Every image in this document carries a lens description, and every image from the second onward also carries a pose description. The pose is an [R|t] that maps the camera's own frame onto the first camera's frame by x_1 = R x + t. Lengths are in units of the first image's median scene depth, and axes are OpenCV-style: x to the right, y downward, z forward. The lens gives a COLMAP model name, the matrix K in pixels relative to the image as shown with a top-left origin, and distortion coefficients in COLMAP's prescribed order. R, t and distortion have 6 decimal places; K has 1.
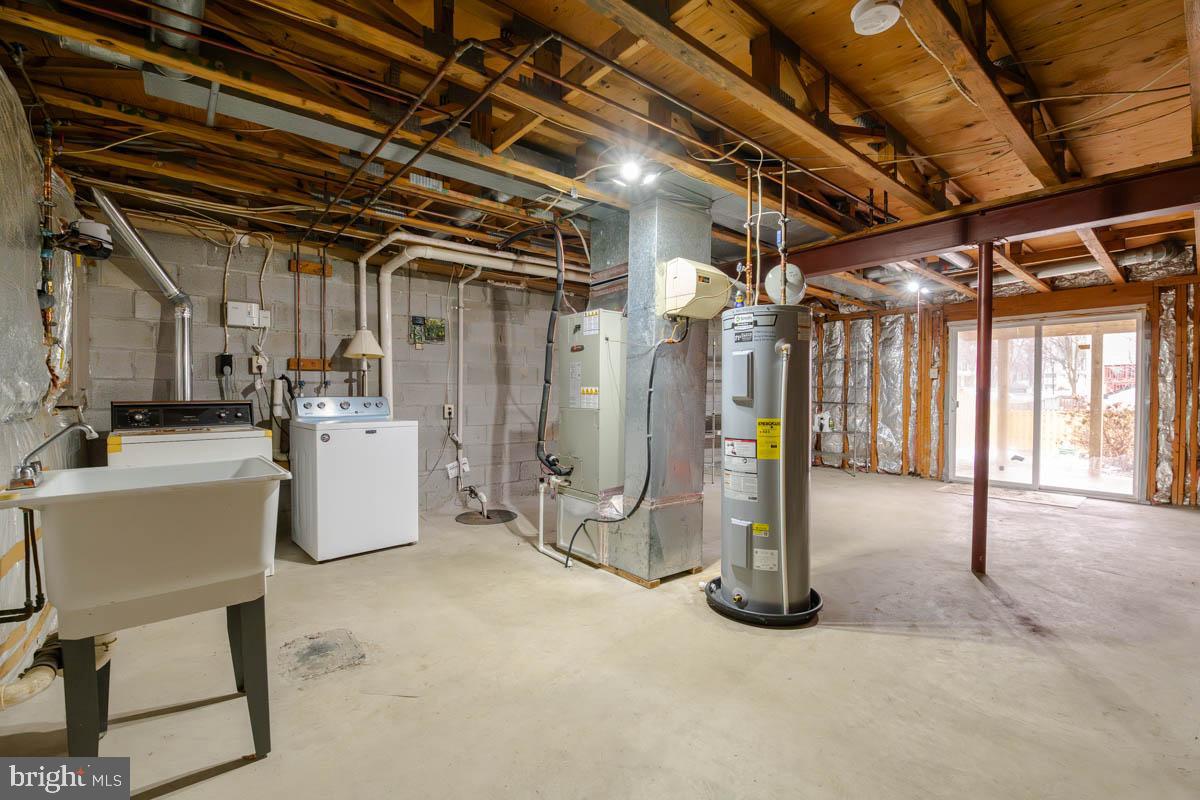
lens RADIAL K [[520.6, 0, 599.7], [0, 520.6, 401.1], [0, 0, 1]] dist [-0.007486, -0.004047]
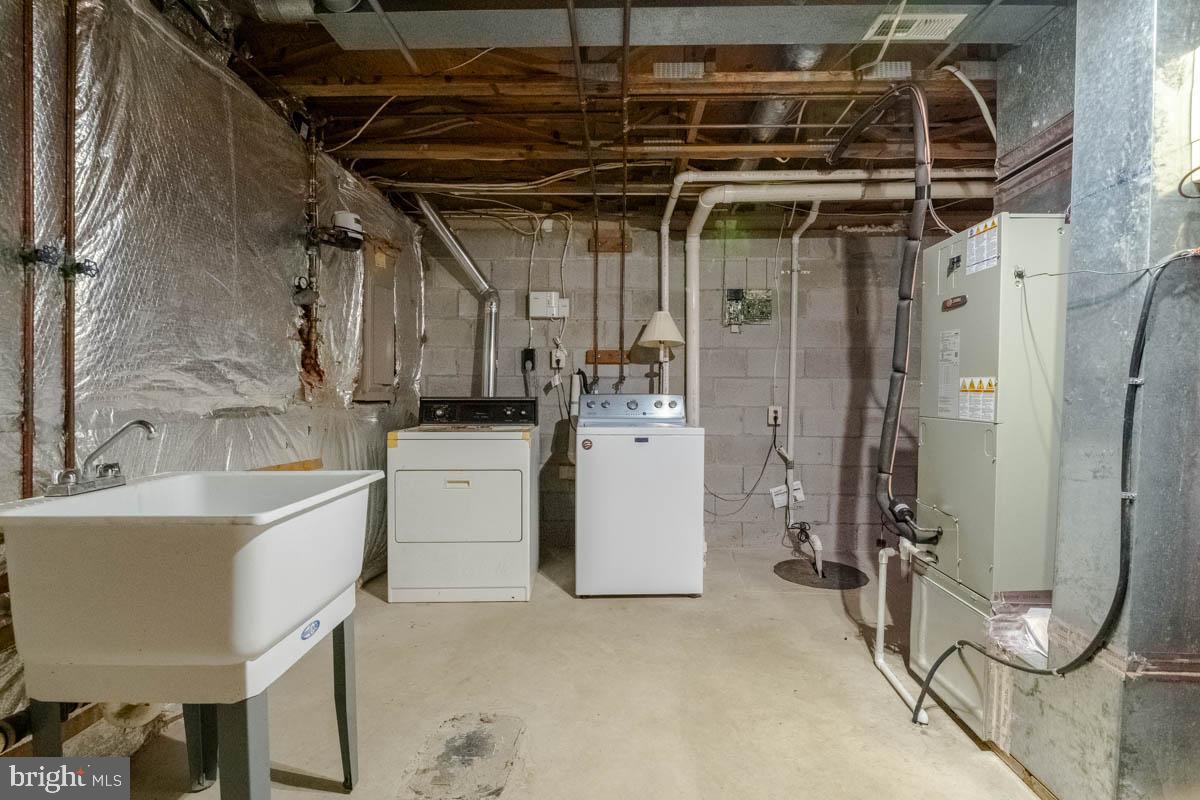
lens RADIAL K [[562.5, 0, 601.1], [0, 562.5, 402.2], [0, 0, 1]] dist [-0.005312, -0.005078]
pose [[0.753624, 0.015566, -0.657121, 0.057774], [-0.014150, 0.999872, 0.007458, -0.001947], [0.657153, 0.003677, 0.753748, 0.335763]]
